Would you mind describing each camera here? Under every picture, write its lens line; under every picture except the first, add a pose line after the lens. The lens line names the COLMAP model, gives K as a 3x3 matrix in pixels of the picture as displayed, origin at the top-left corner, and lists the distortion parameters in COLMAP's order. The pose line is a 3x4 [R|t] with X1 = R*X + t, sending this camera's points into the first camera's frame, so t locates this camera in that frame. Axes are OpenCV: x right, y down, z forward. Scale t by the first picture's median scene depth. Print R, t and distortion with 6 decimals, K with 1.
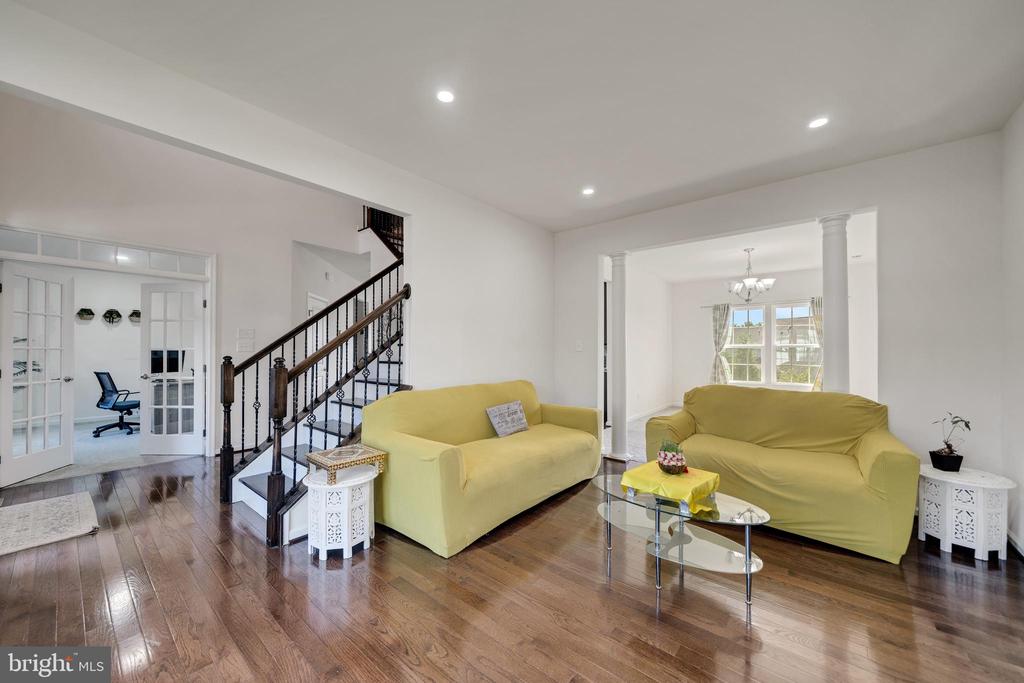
lens RADIAL K [[377.8, 0, 516.7], [0, 377.8, 349.3], [0, 0, 1]] dist [-0.001296, -0.000036]
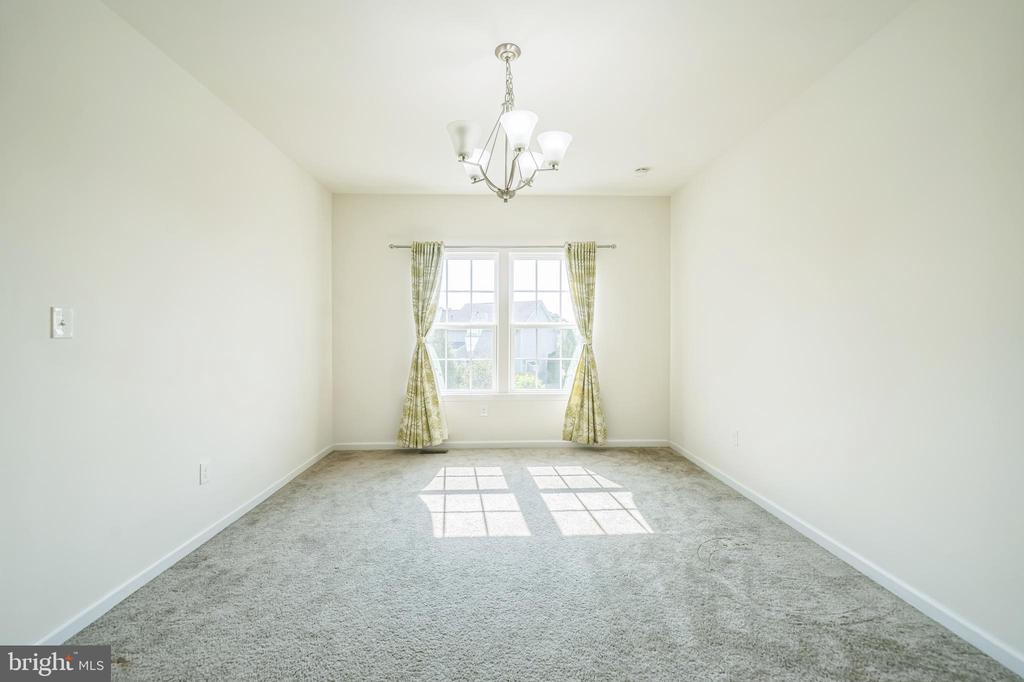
lens RADIAL K [[411.4, 0, 514.0], [0, 411.4, 340.5], [0, 0, 1]] dist [0.001009, -0.000090]
pose [[0.745161, -0.006790, 0.666850, 0.259222], [-0.002544, 0.999912, 0.013023, 0.004367], [-0.666880, -0.011400, 0.745078, 0.508792]]
